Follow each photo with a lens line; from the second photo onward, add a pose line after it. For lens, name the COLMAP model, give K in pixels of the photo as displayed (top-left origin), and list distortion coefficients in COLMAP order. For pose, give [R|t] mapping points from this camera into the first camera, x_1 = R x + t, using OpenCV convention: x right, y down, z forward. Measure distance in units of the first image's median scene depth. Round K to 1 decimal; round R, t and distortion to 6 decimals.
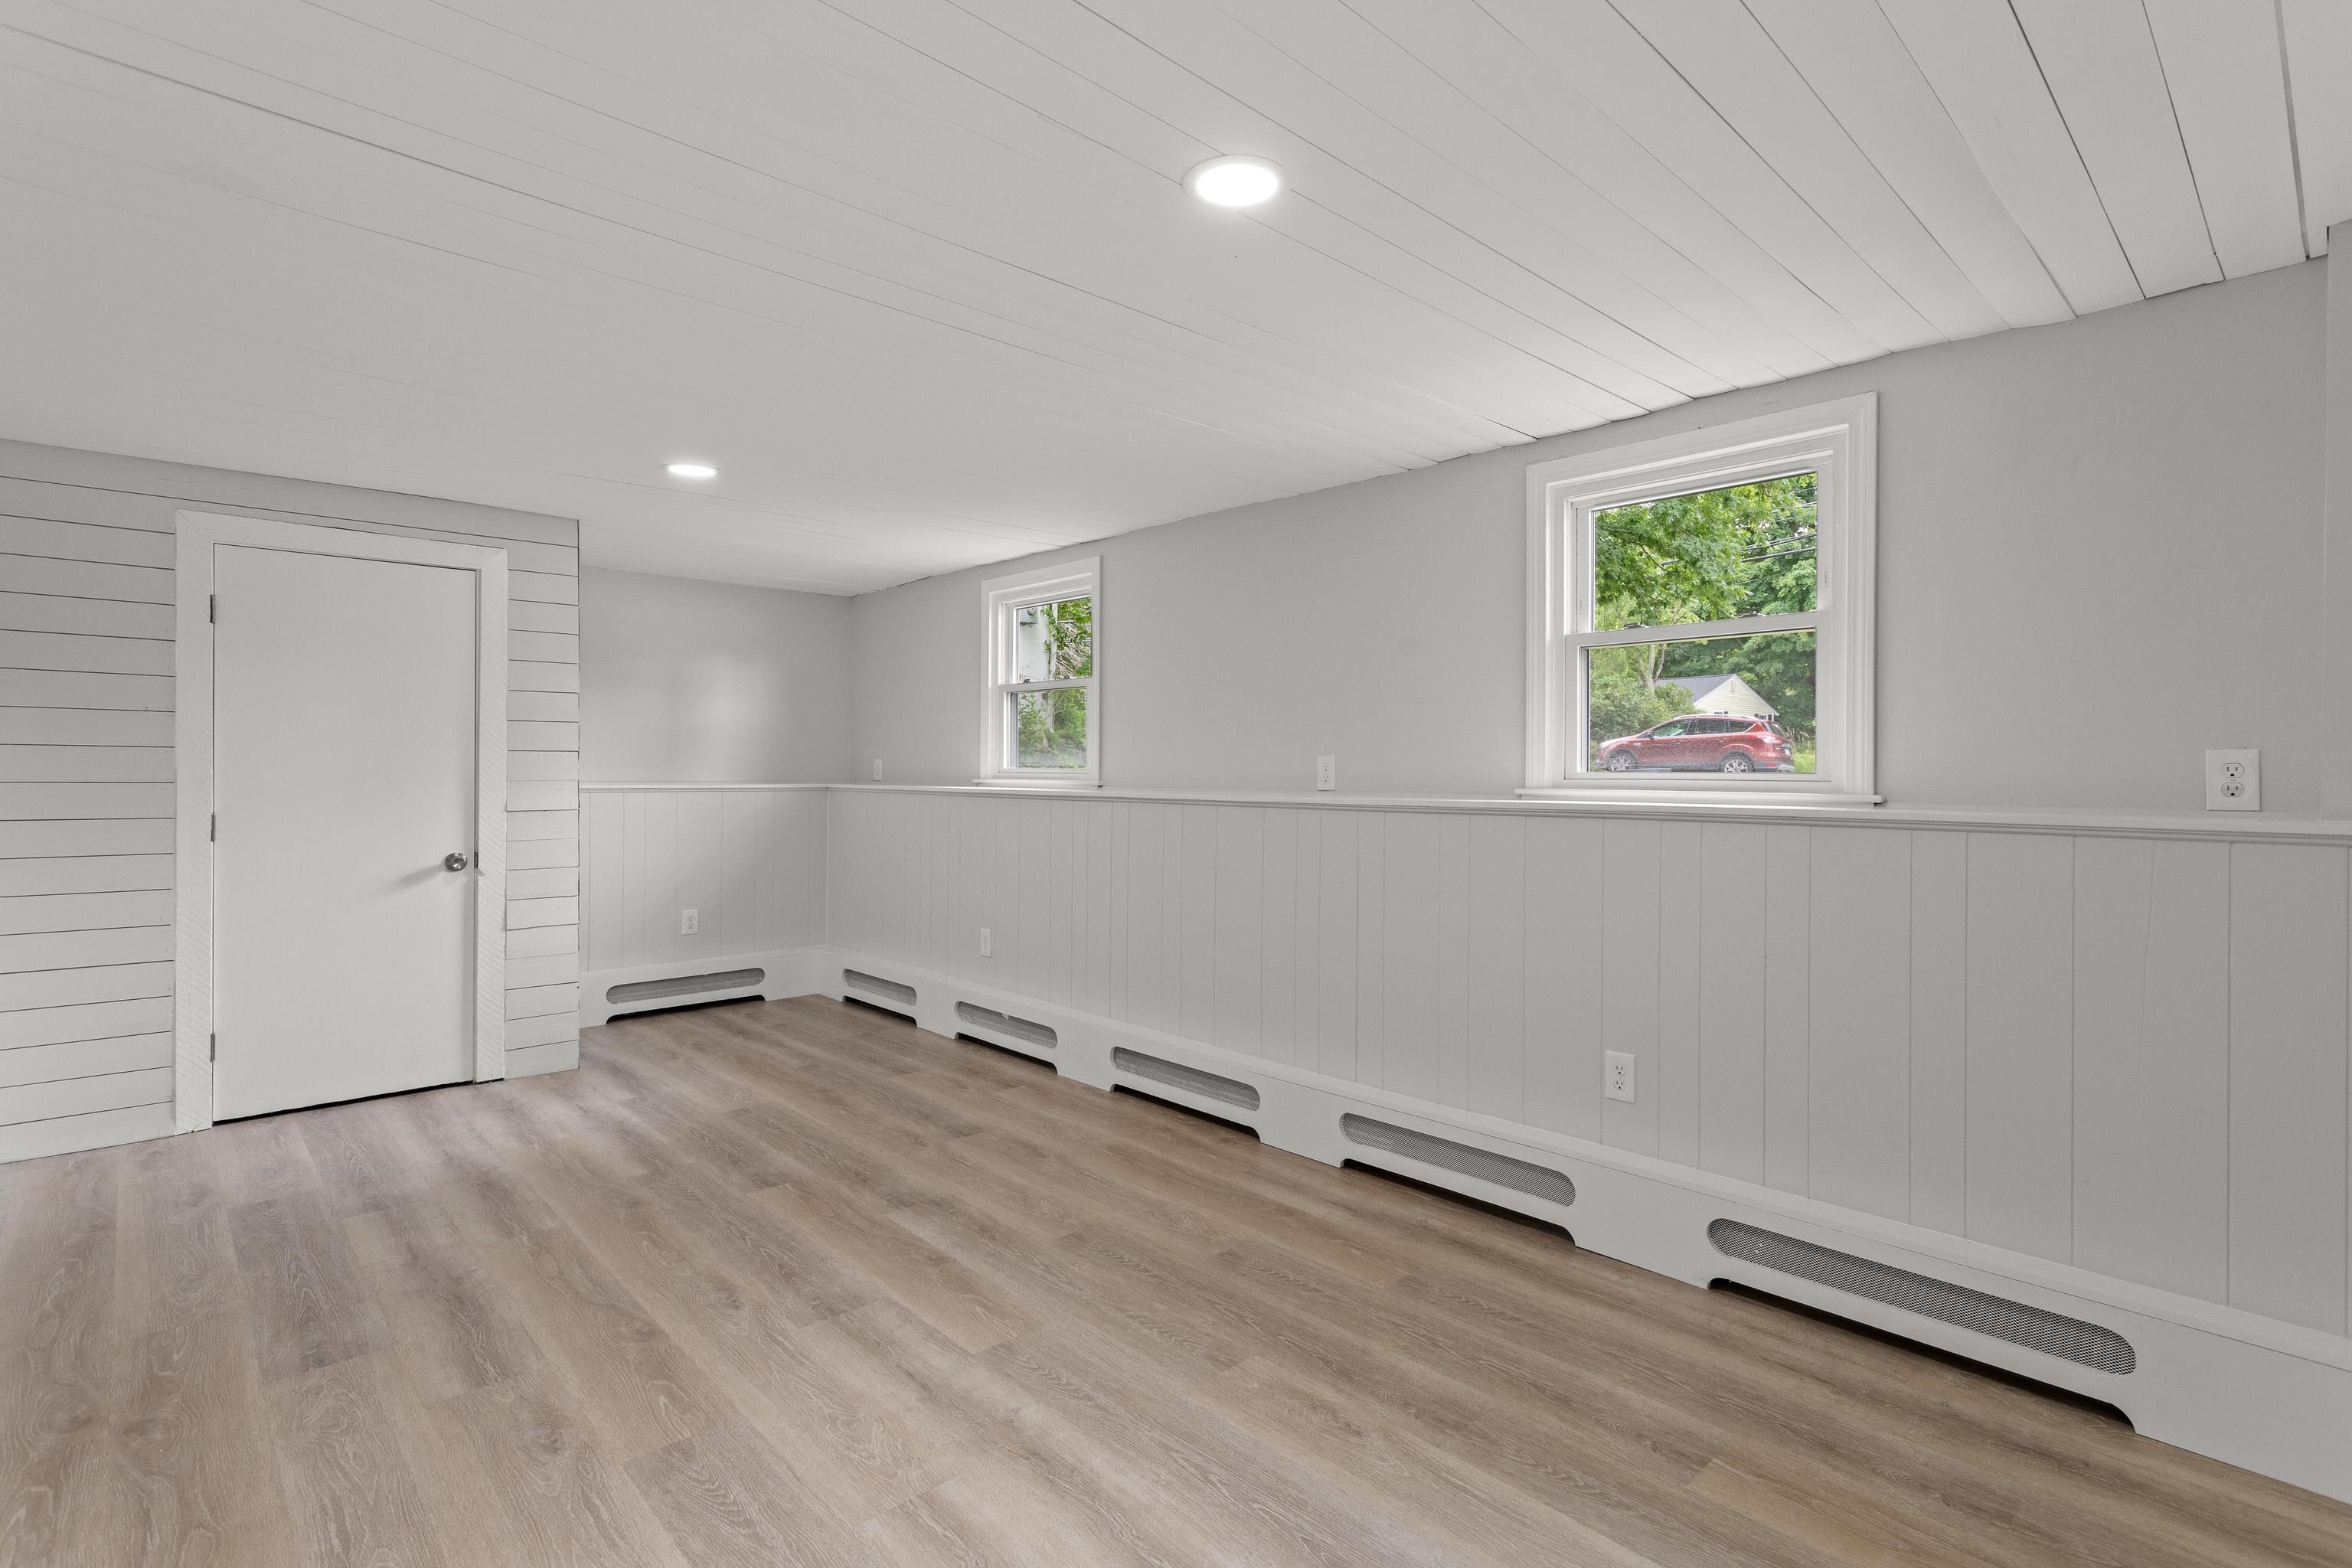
lens RADIAL K [[1121.8, 0, 1187.1], [0, 1121.8, 771.4], [0, 0, 1]] dist [0.000046, 0.000557]
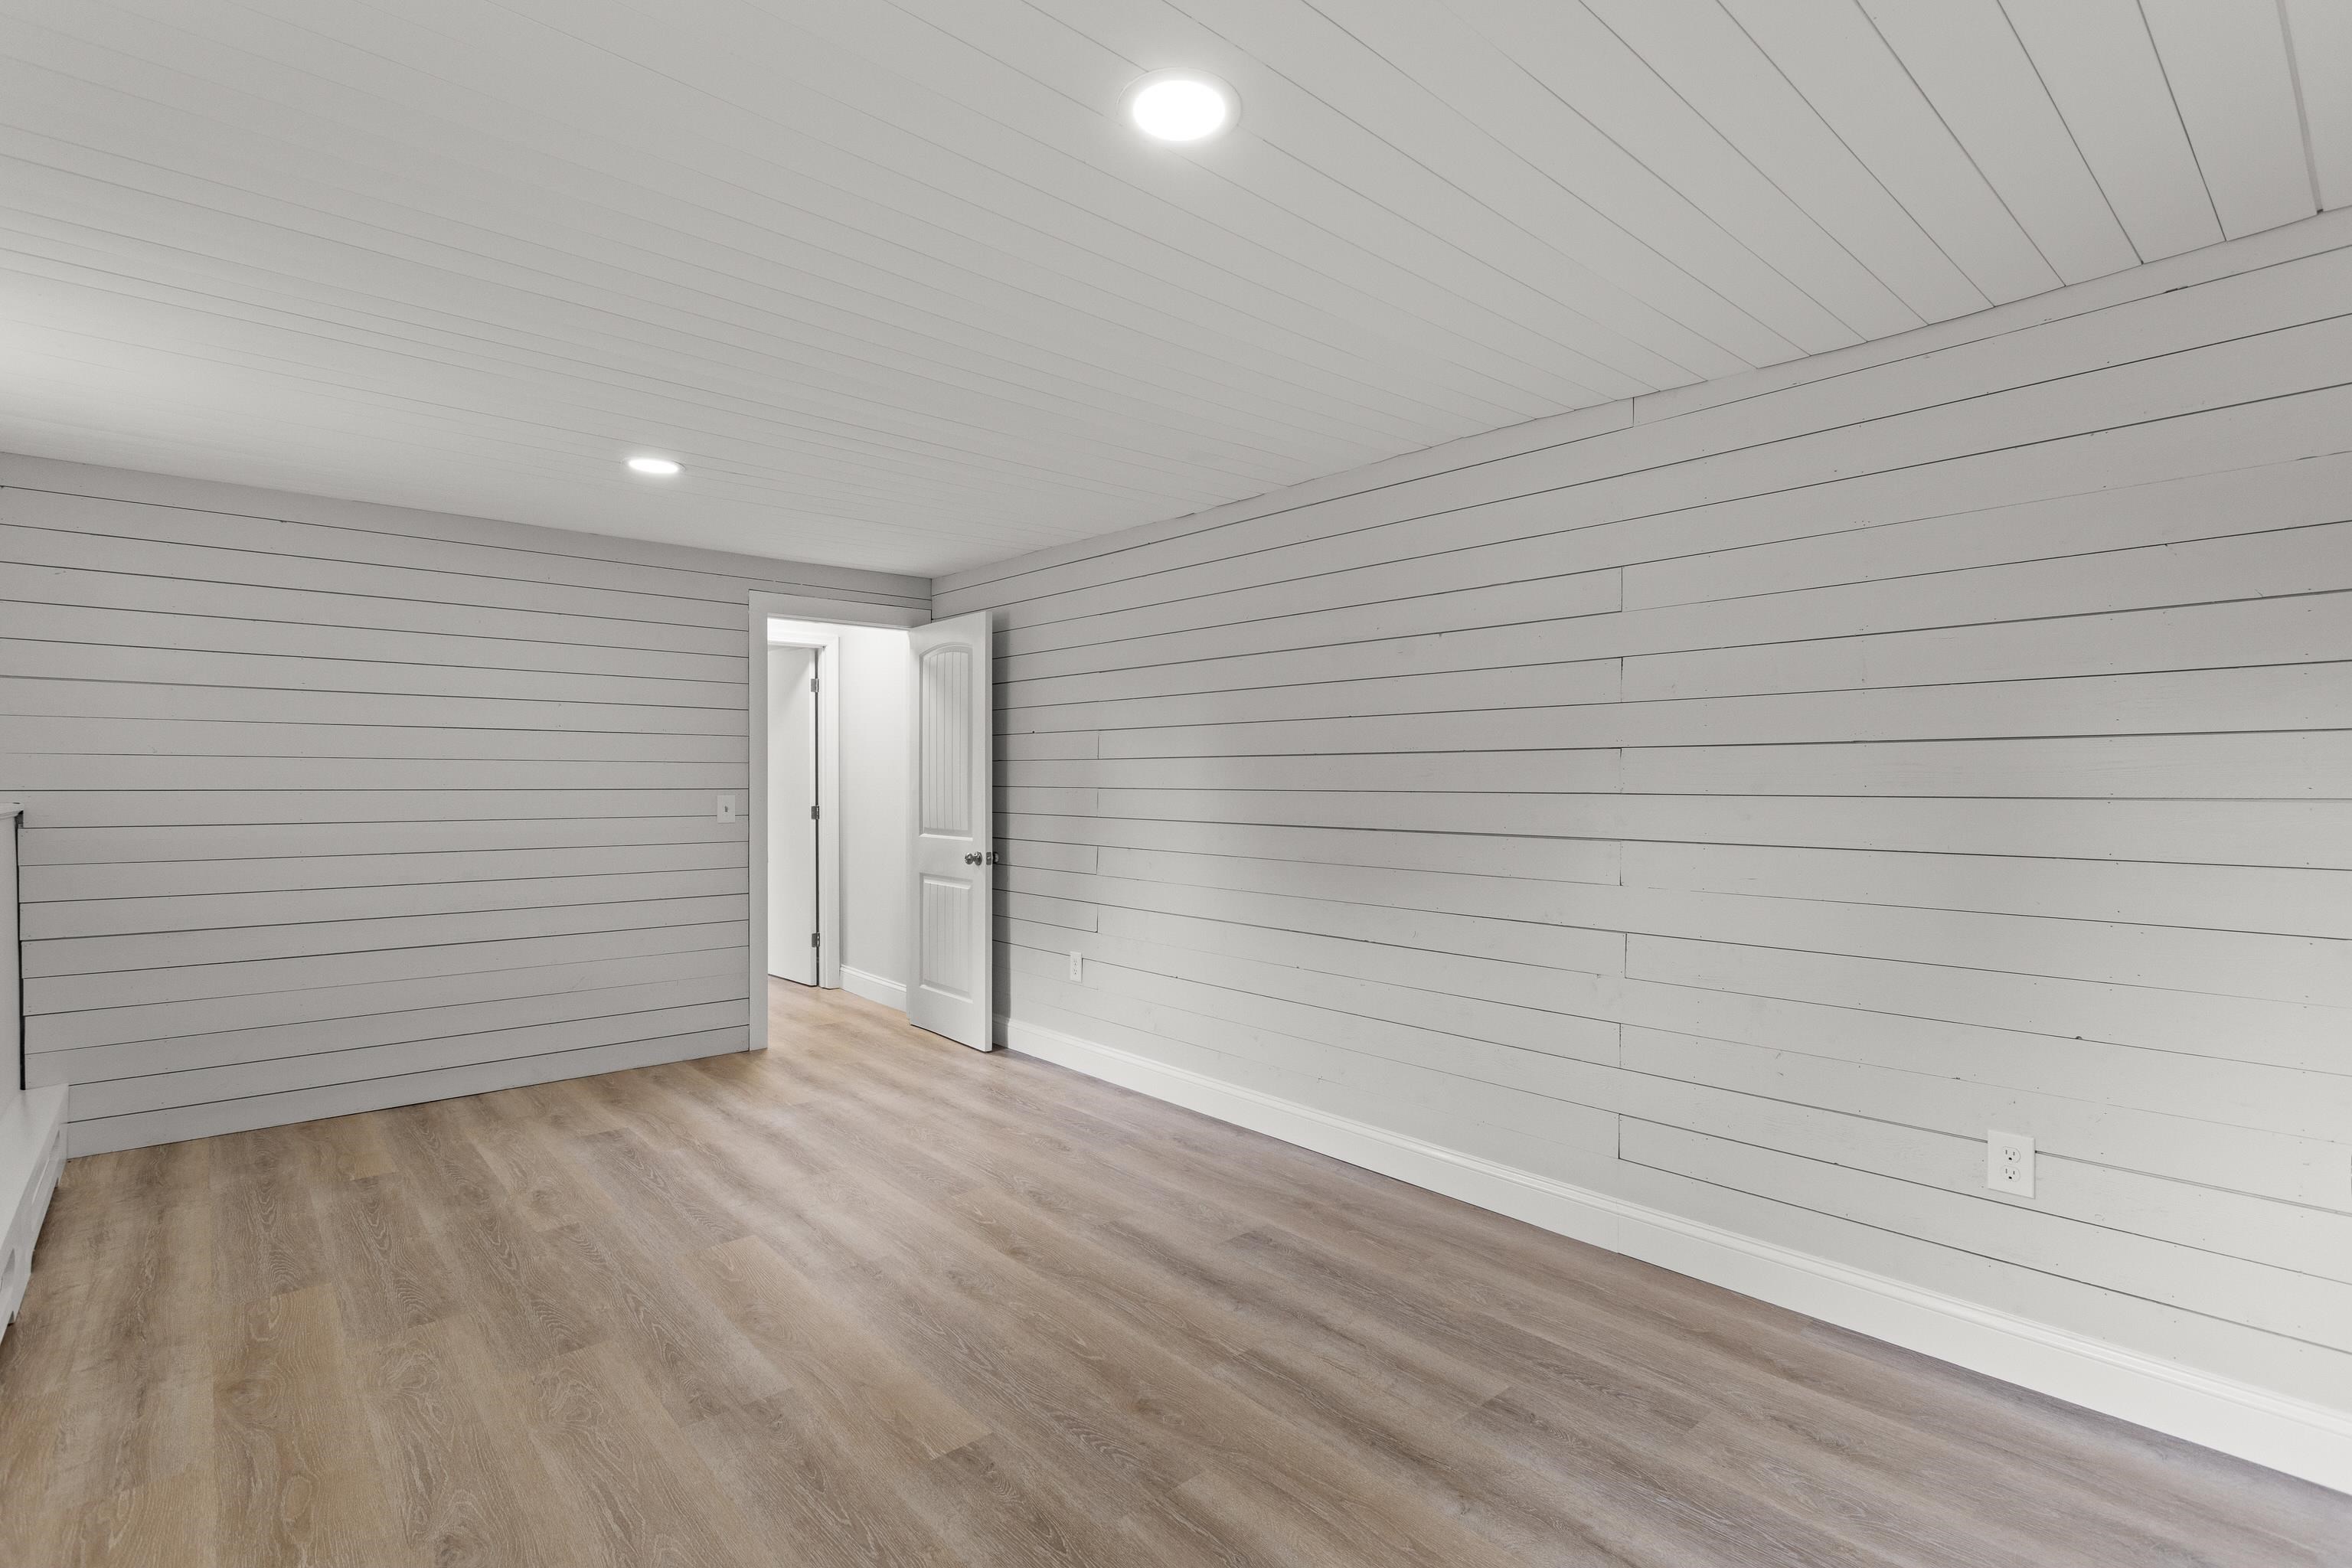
lens RADIAL K [[1121.8, 0, 1187.1], [0, 1121.8, 771.4], [0, 0, 1]] dist [0.000046, 0.000557]
pose [[-0.999524, -0.006847, 0.030082, -0.660107], [-0.007030, 0.999957, -0.005991, -0.005593], [-0.030040, -0.006200, -0.999529, 2.083185]]
